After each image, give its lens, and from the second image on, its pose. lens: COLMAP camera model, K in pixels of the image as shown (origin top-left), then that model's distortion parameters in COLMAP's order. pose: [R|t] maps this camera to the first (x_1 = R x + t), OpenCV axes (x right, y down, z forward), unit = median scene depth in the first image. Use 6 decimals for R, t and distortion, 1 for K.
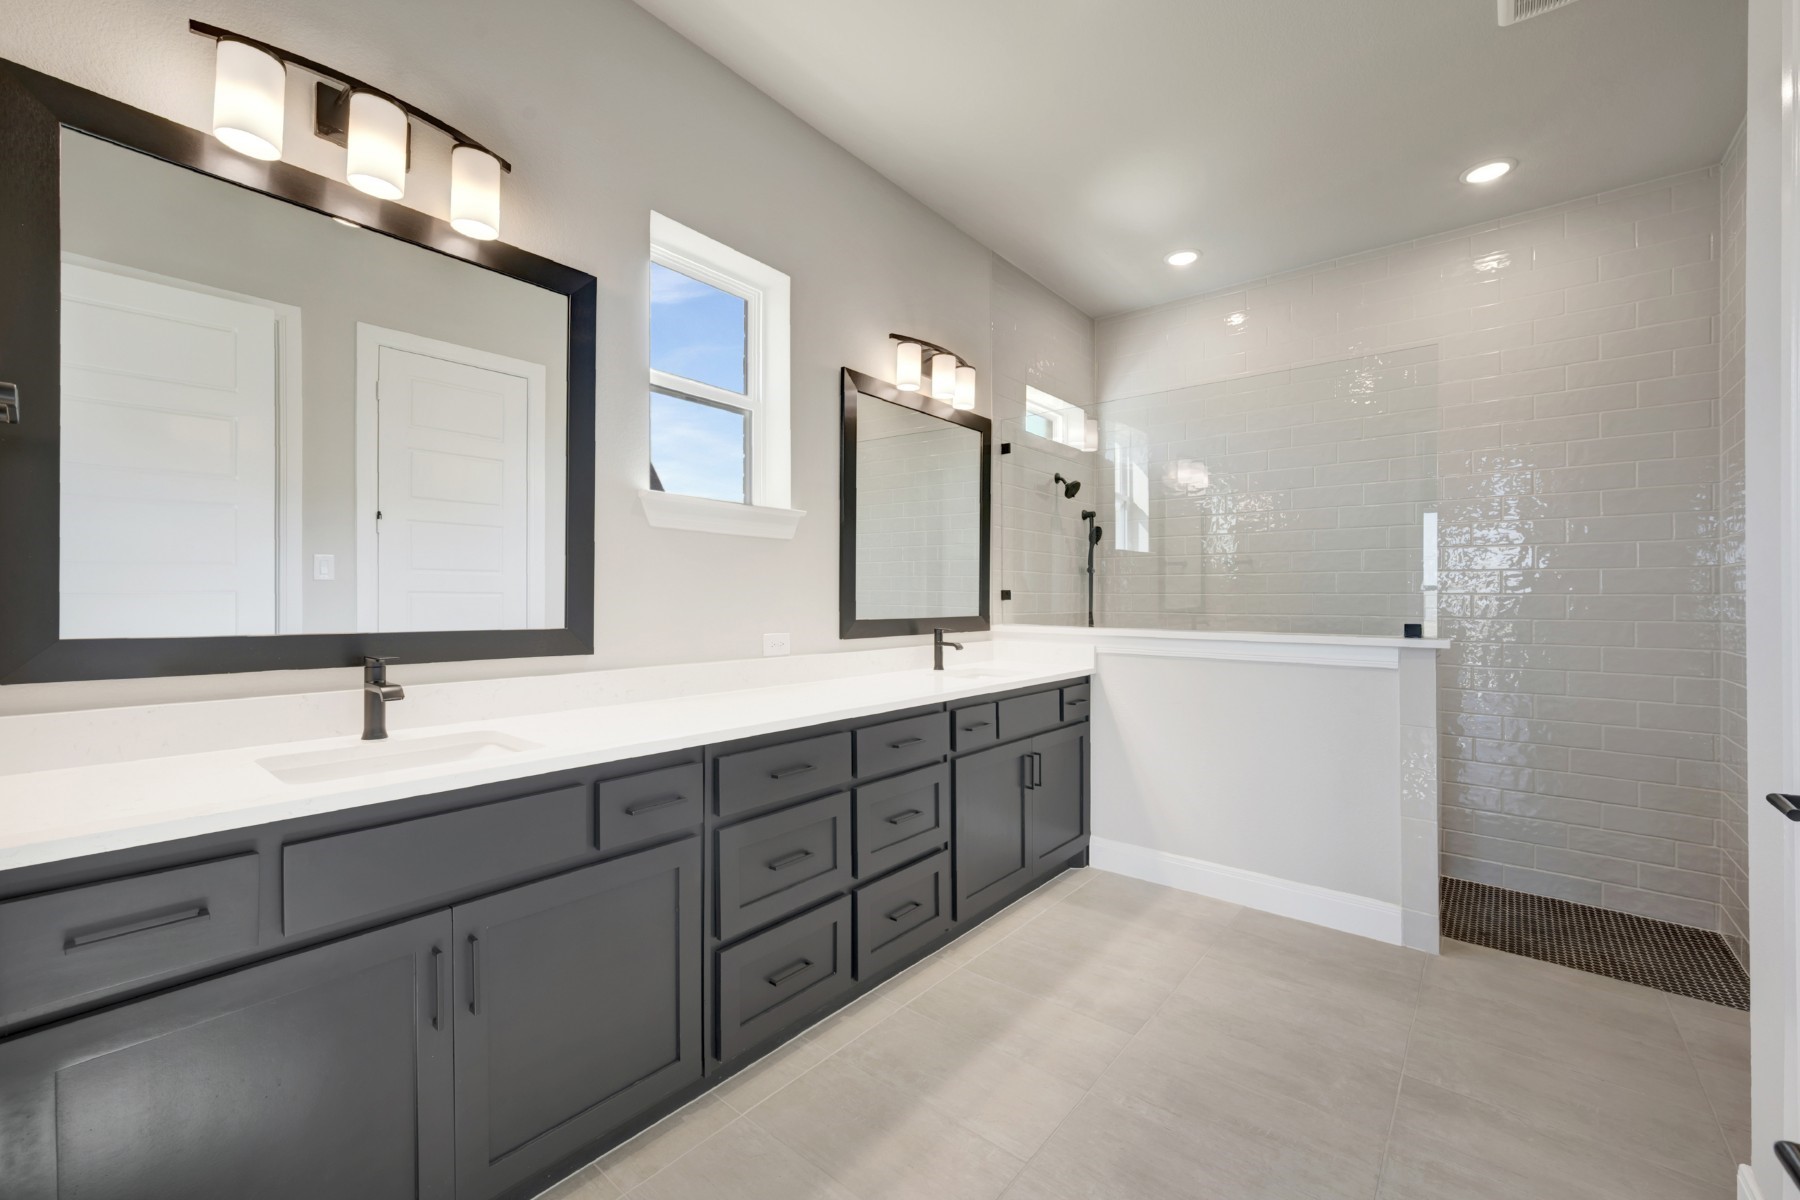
lens RADIAL K [[721.5, 0, 901.2], [0, 721.5, 593.9], [0, 0, 1]] dist [-0.000410, -0.000236]
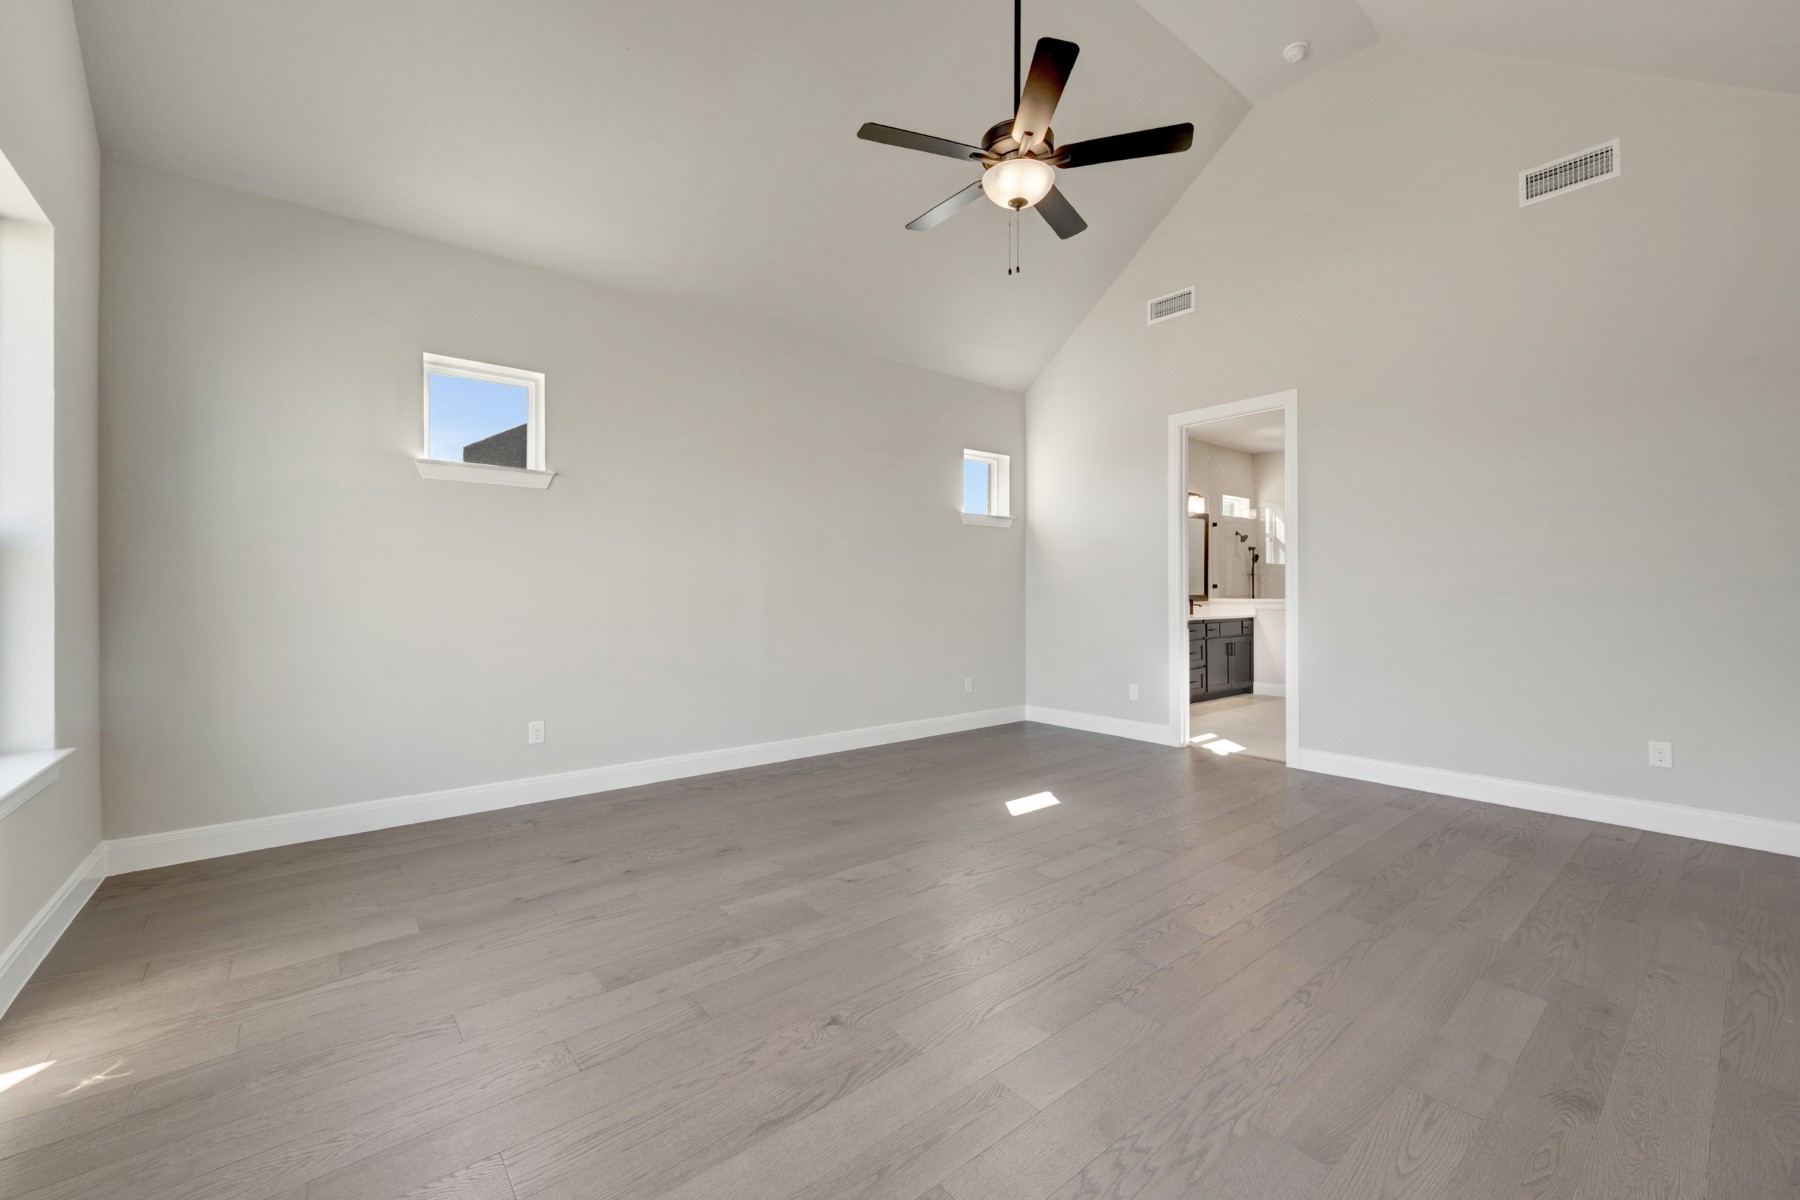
lens RADIAL K [[721.5, 0, 901.2], [0, 721.5, 593.9], [0, 0, 1]] dist [-0.000410, -0.000236]
pose [[0.981721, -0.003578, -0.190292, -0.419968], [0.004593, 0.999977, 0.004892, 0.010416], [0.190270, -0.005677, 0.981715, -1.538068]]
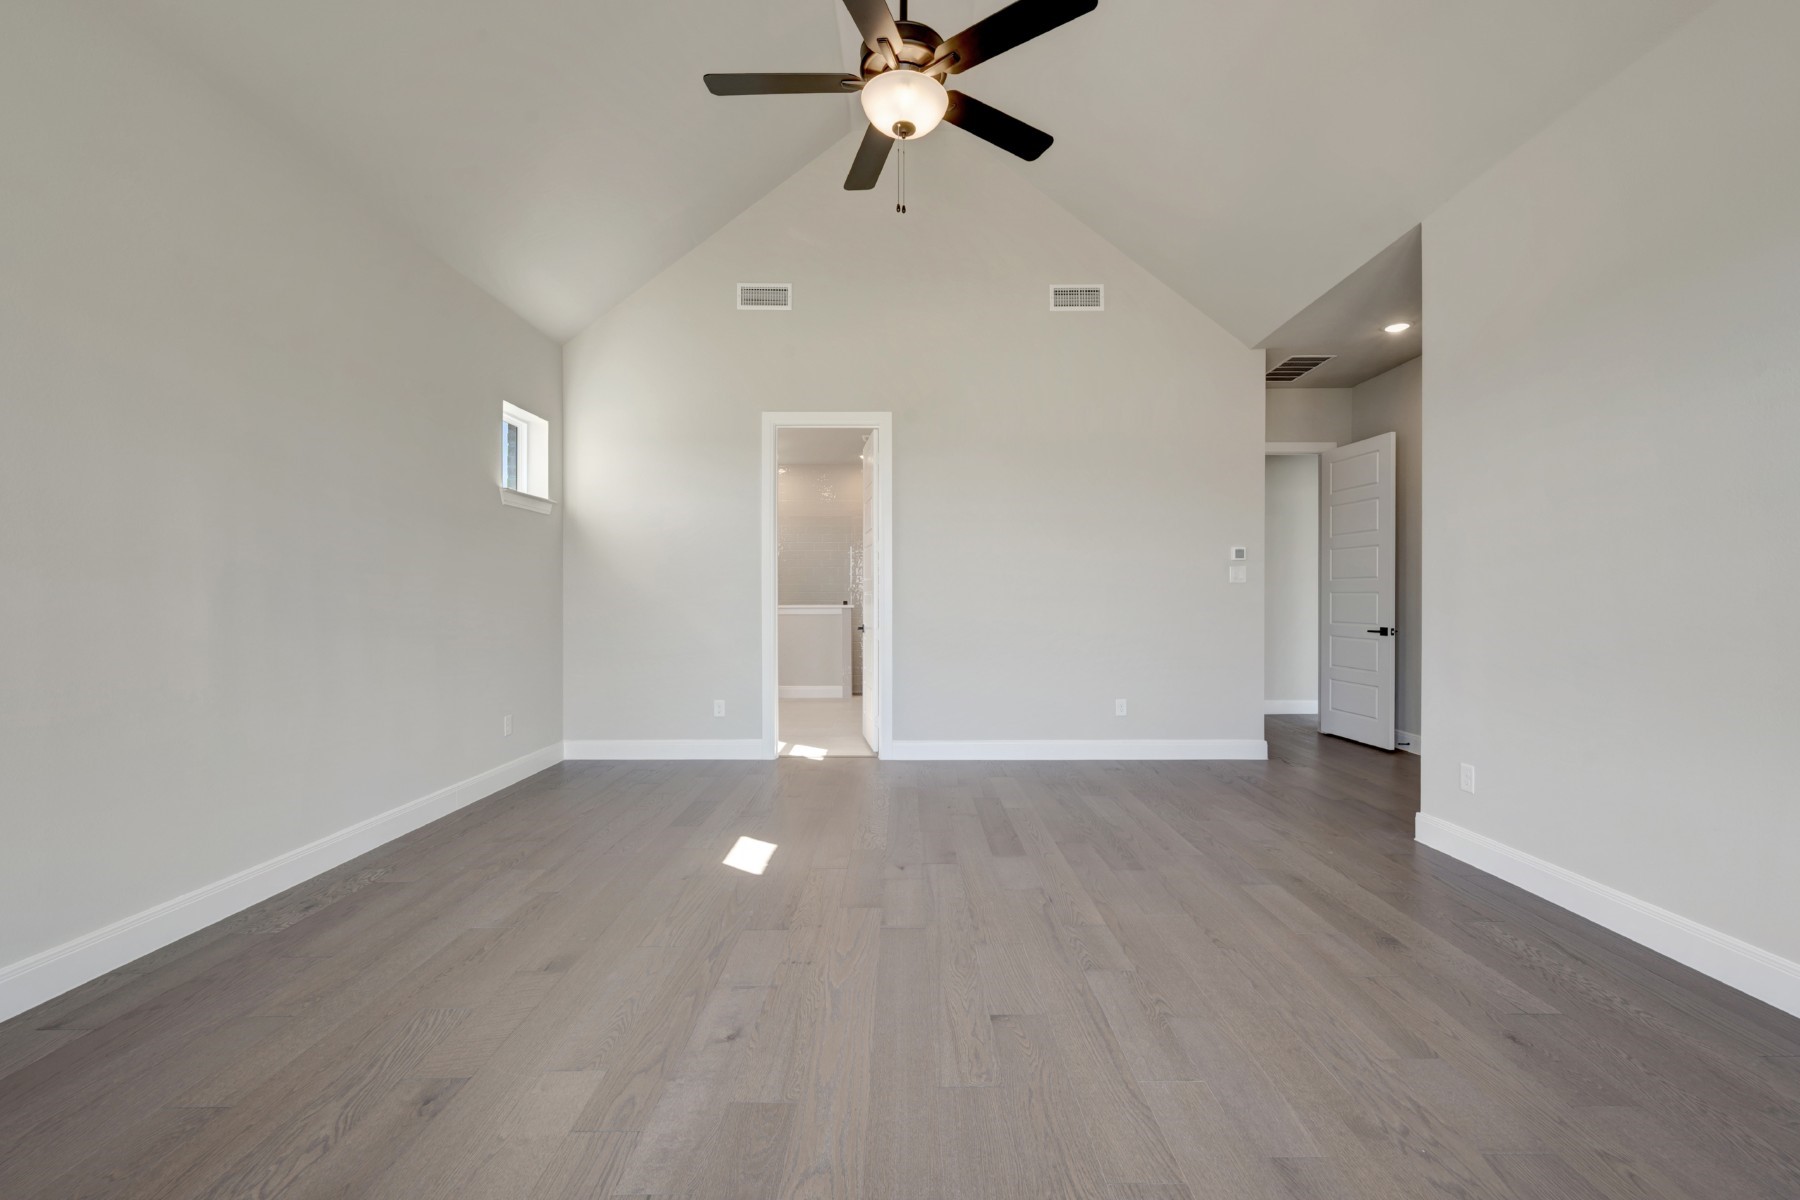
lens RADIAL K [[738.6, 0, 900.0], [0, 738.6, 600.0], [0, 0, 1]] dist [0.007468, -0.000110]
pose [[0.768493, -0.002933, 0.639851, -1.170499], [-0.000537, 0.999986, 0.005228, 0.013872], [-0.639858, -0.004362, 0.768481, -1.073956]]
